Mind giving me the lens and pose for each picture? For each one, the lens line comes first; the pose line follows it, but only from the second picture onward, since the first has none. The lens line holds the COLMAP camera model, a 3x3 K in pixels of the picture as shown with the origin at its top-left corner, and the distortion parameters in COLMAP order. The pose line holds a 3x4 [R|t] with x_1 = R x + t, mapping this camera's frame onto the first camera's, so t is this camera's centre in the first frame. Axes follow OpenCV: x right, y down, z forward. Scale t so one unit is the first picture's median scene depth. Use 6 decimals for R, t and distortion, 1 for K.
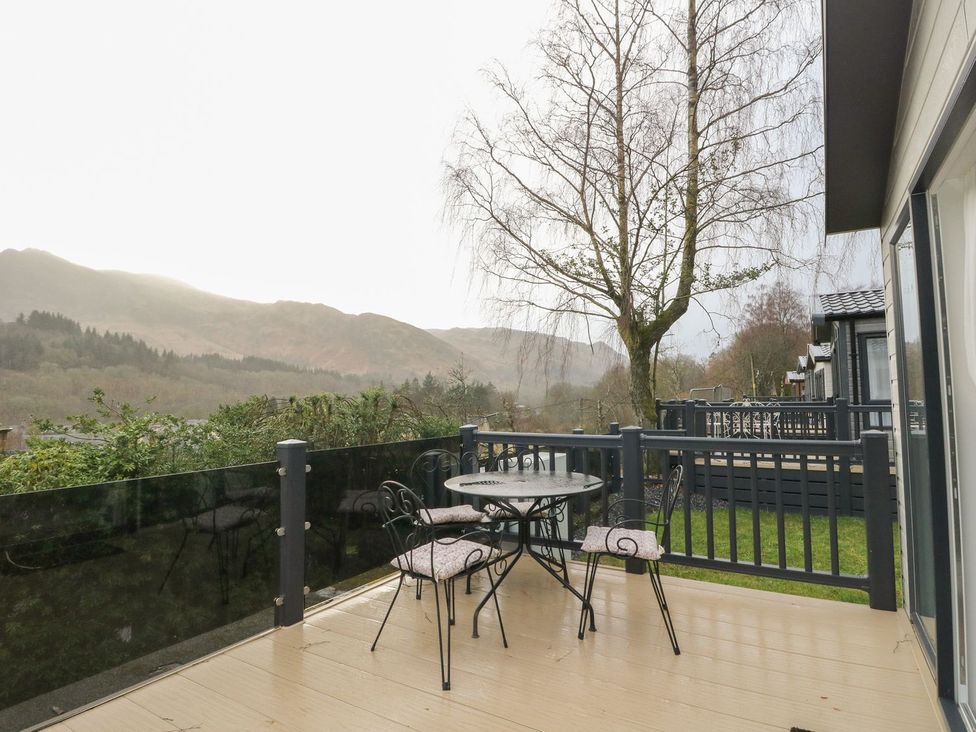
lens RADIAL K [[536.9, 0, 491.4], [0, 536.9, 361.3], [0, 0, 1]] dist [-0.009228, -0.004853]
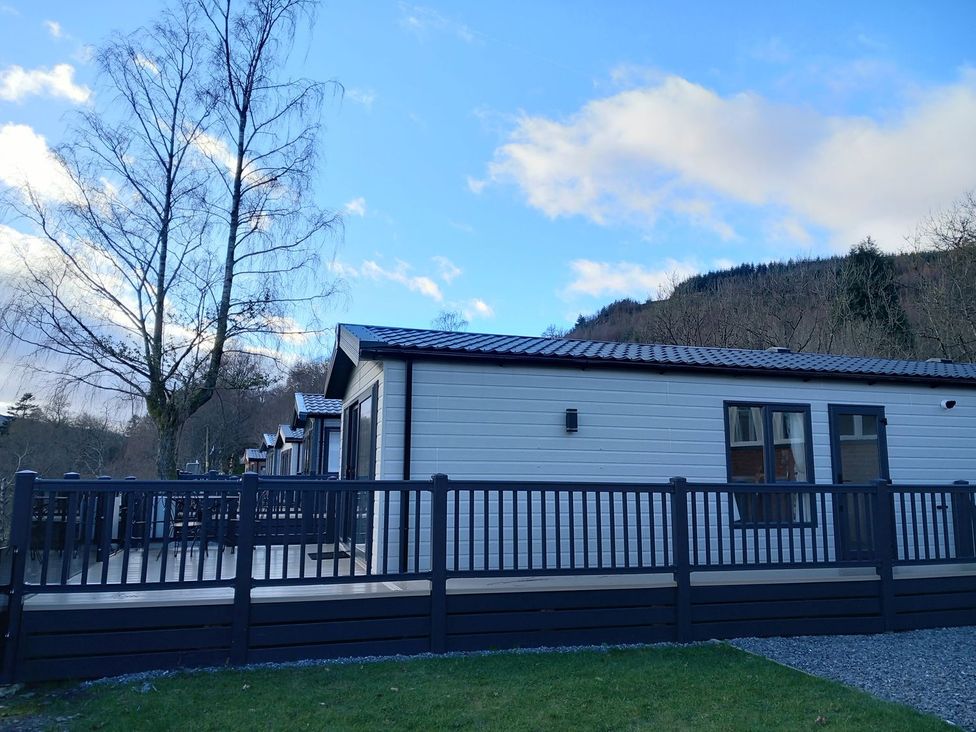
lens RADIAL K [[766.3, 0, 488.9], [0, 766.3, 363.6], [0, 0, 1]] dist [-0.000246, 0.000196]
pose [[0.671752, 0.127165, 0.729780, -0.516099], [-0.063991, 0.991434, -0.113855, -0.012040], [-0.738007, 0.029783, 0.674136, -0.688174]]
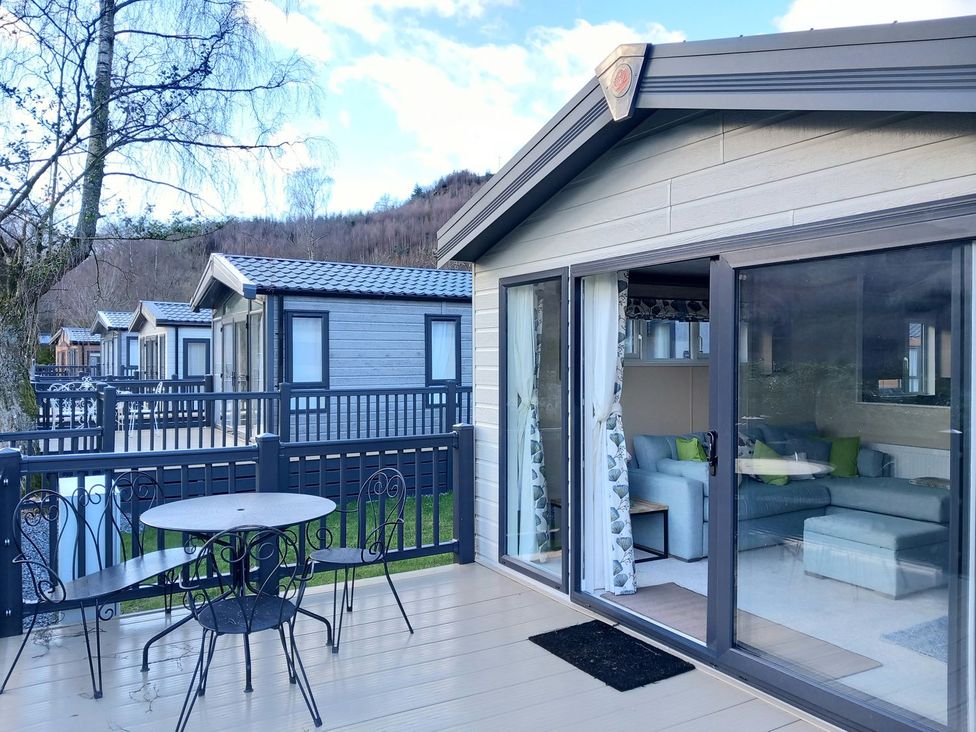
lens RADIAL K [[766.3, 0, 491.3], [0, 766.3, 365.9], [0, 0, 1]] dist [-0.000246, 0.000196]
pose [[0.480167, 0.000518, 0.877177, -0.266706], [-0.066612, 0.997134, 0.035875, -0.023584], [-0.874644, -0.075657, 0.478825, 0.033490]]
